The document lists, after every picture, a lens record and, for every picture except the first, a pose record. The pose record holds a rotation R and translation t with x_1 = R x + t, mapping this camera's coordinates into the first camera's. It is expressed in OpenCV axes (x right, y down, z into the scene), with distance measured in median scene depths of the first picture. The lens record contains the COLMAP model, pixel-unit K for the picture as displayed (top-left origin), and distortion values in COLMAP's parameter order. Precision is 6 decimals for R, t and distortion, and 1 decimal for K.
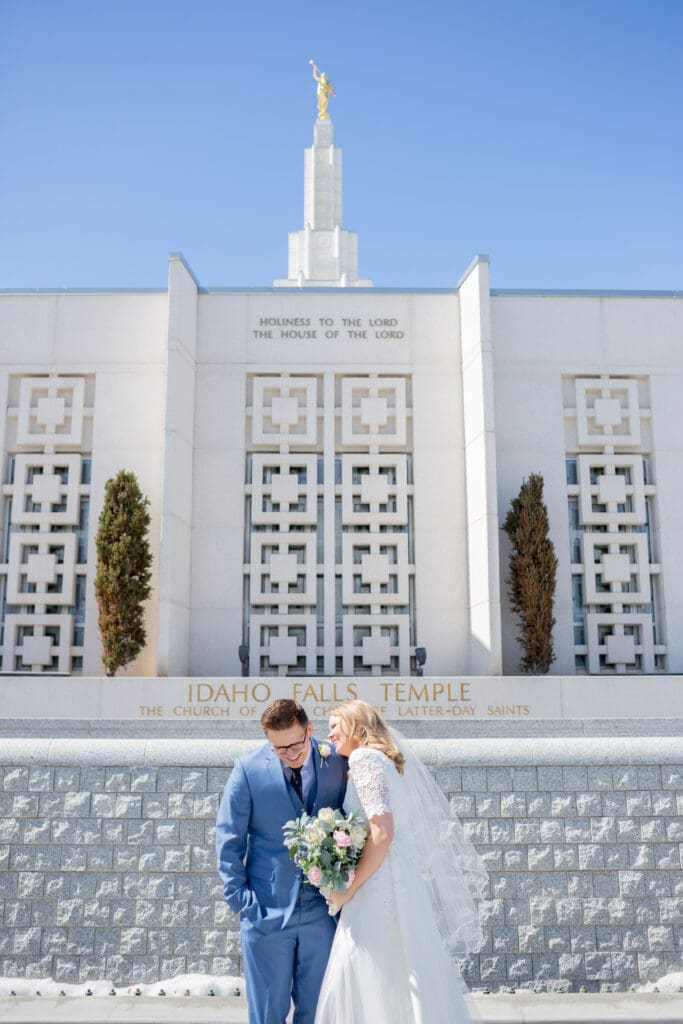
lens RADIAL K [[1057.6, 0, 340.5], [0, 1057.6, 513.1], [0, 0, 1]] dist [-0.069821, 0.011207]
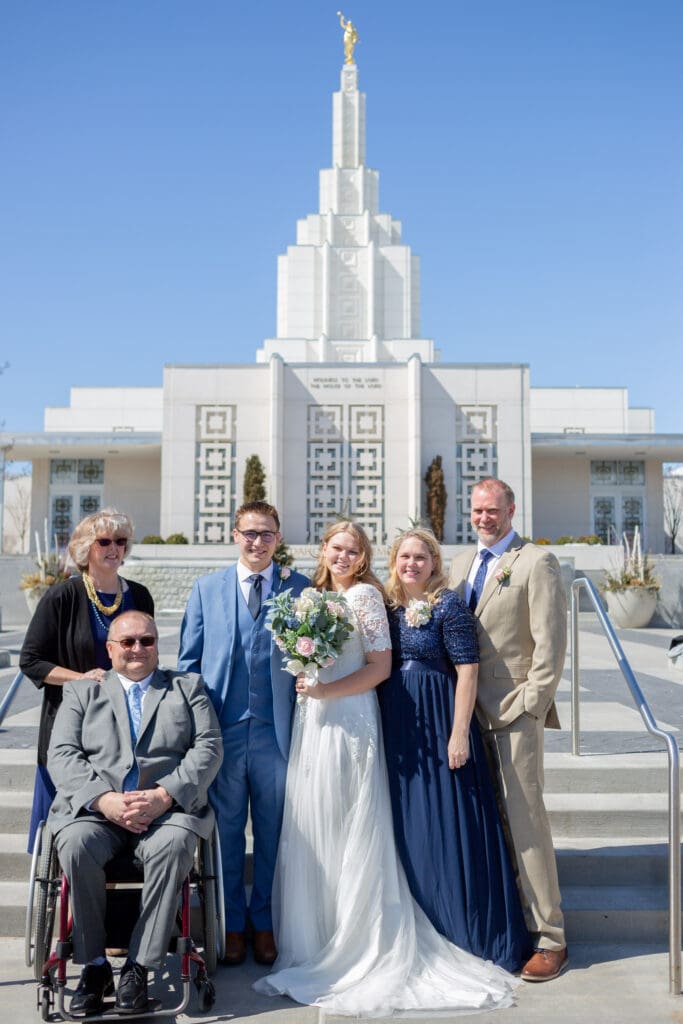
lens RADIAL K [[1174.6, 0, 337.3], [0, 1174.6, 488.7], [0, 0, 1]] dist [-0.074856, 0.011973]
pose [[0.999524, 0.002370, -0.030763, 0.046292], [0.000838, 0.994591, 0.103867, -0.213743], [0.030843, -0.103844, 0.994115, -1.403118]]
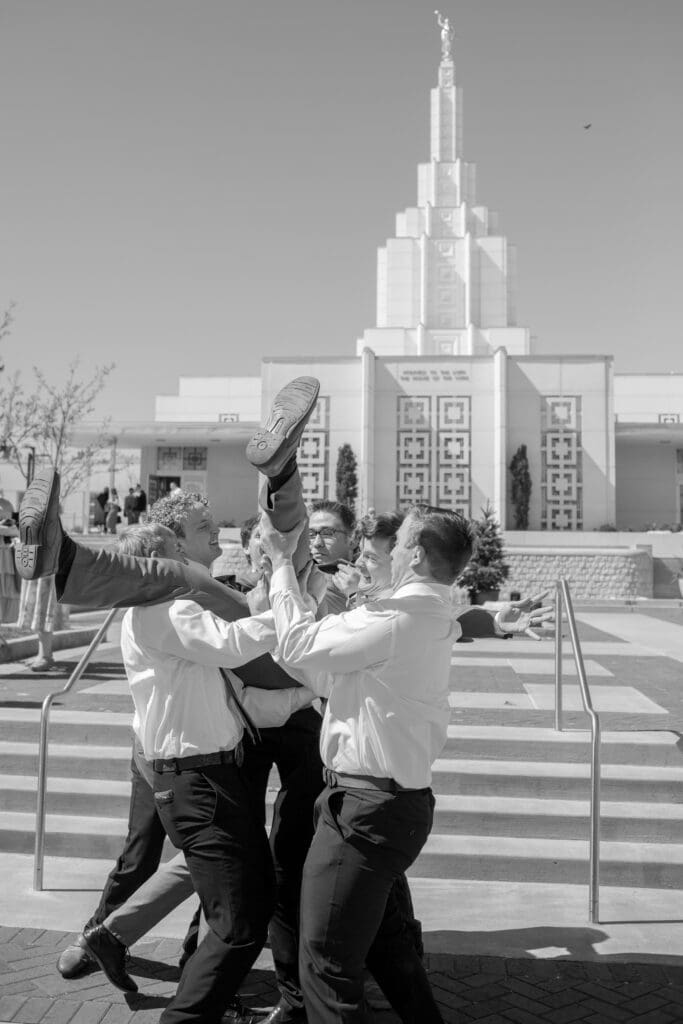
lens RADIAL K [[1149.2, 0, 299.1], [0, 1149.2, 451.8], [0, 0, 1]] dist [-0.070639, 0.028316]
pose [[0.987979, 0.003475, -0.154547, 0.084233], [0.010170, 0.996120, 0.087413, -0.233818], [0.154251, -0.087934, 0.984111, -1.469663]]
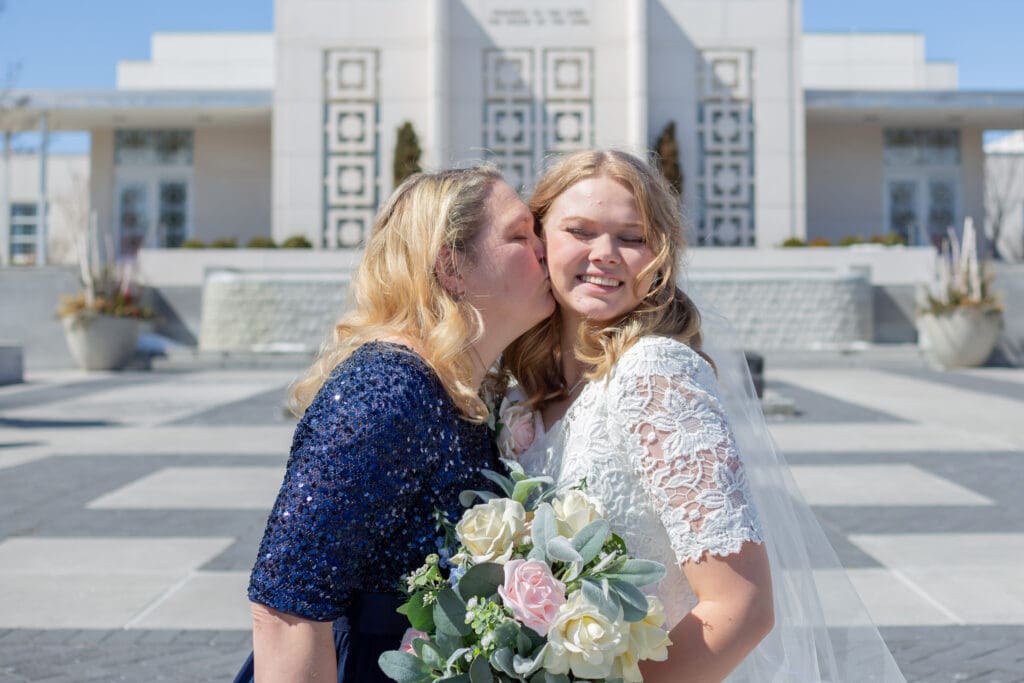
lens RADIAL K [[1548.4, 0, 571.7], [0, 1548.4, 282.8], [0, 0, 1]] dist [-0.061997, -0.019808]
pose [[0.999999, -0.001015, 0.000549, 0.035181], [0.000906, 0.985184, 0.171499, -0.183330], [-0.000714, -0.171498, 0.985184, -1.220835]]
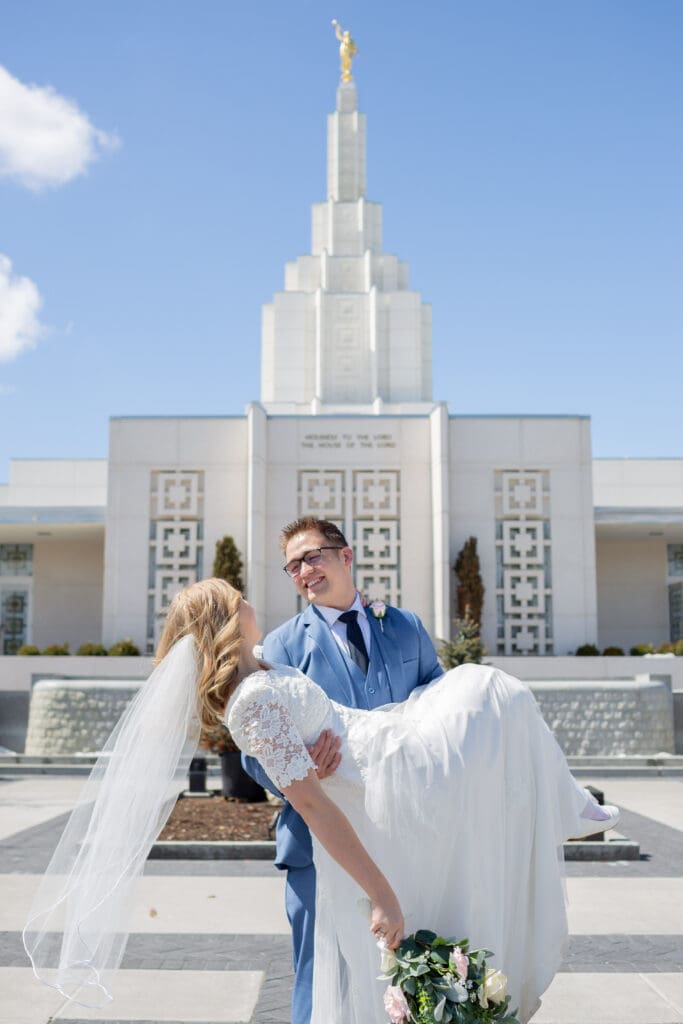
lens RADIAL K [[1318.1, 0, 323.7], [0, 1318.1, 517.2], [0, 0, 1]] dist [-0.078497, 0.035800]
pose [[0.999342, -0.001315, -0.036244, 0.024227], [0.003236, 0.998590, 0.052985, -0.170249], [0.036123, -0.053068, 0.997937, -1.033377]]
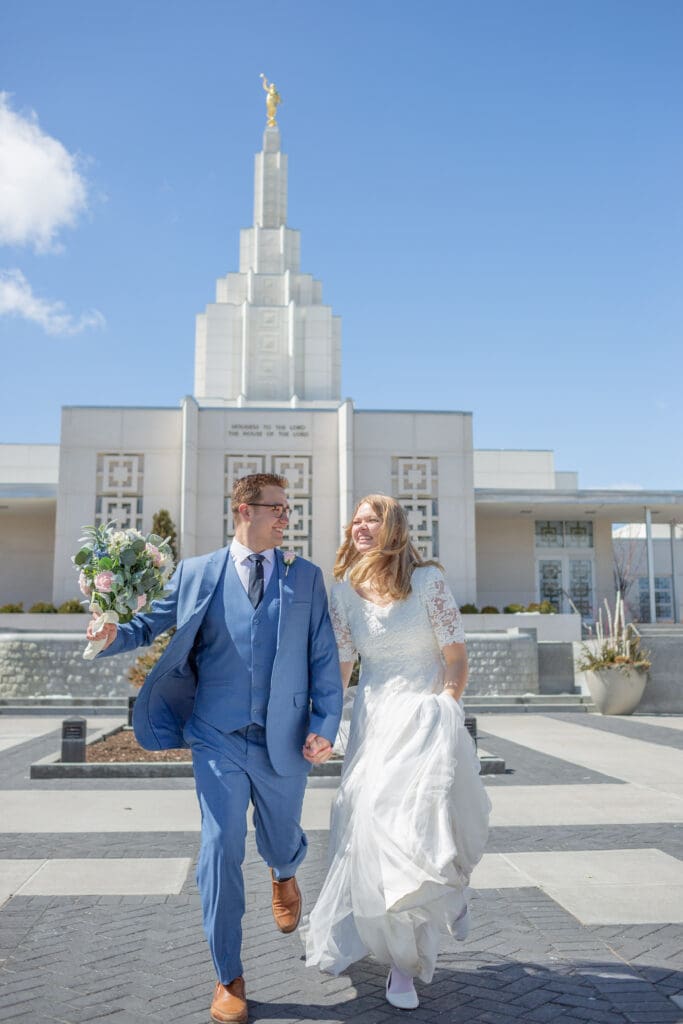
lens RADIAL K [[1130.8, 0, 364.7], [0, 1130.8, 469.7], [0, 0, 1]] dist [-0.075961, 0.042794]
pose [[0.997685, 0.009510, 0.067334, 0.025795], [-0.011317, 0.999585, 0.026501, -0.164928], [-0.067054, -0.027202, 0.997378, -1.053959]]
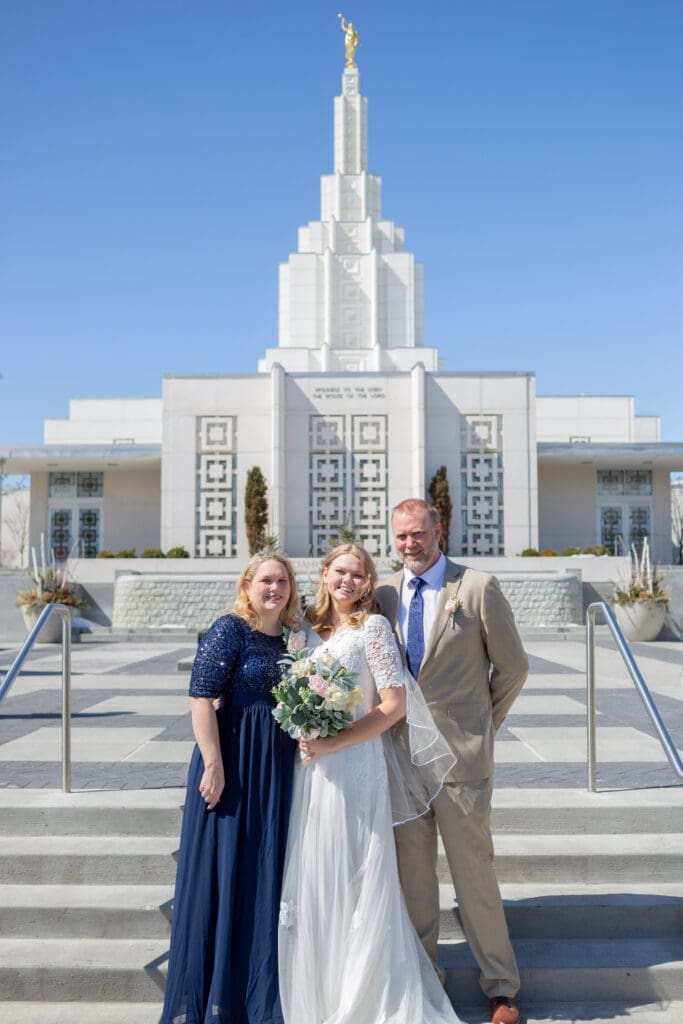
lens RADIAL K [[1179.0, 0, 345.1], [0, 1179.0, 533.5], [0, 0, 1]] dist [-0.074759, 0.010390]
pose [[0.999609, -0.003017, -0.027782, 0.047785], [0.006681, 0.991127, 0.132753, -0.213126], [0.027135, -0.132886, 0.990760, -1.373798]]
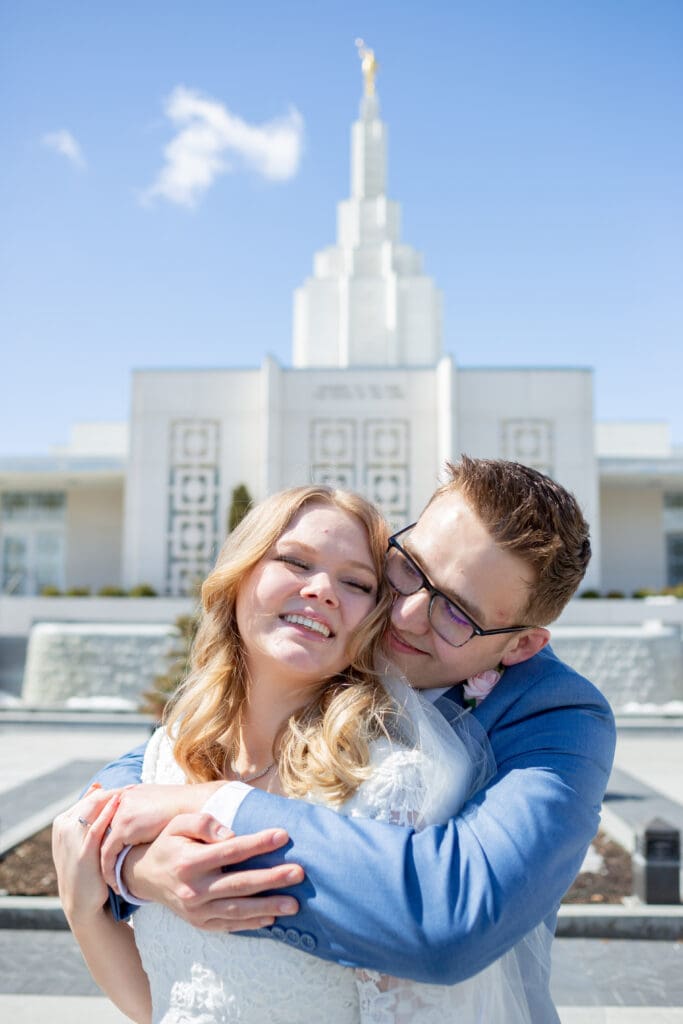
lens RADIAL K [[1071.5, 0, 340.0], [0, 1071.5, 514.8], [0, 0, 1]] dist [-0.070126, 0.004016]
pose [[0.998684, 0.002257, -0.051231, 0.045733], [0.002179, 0.996261, 0.086365, -0.131367], [0.051235, -0.086363, 0.994945, -0.716277]]
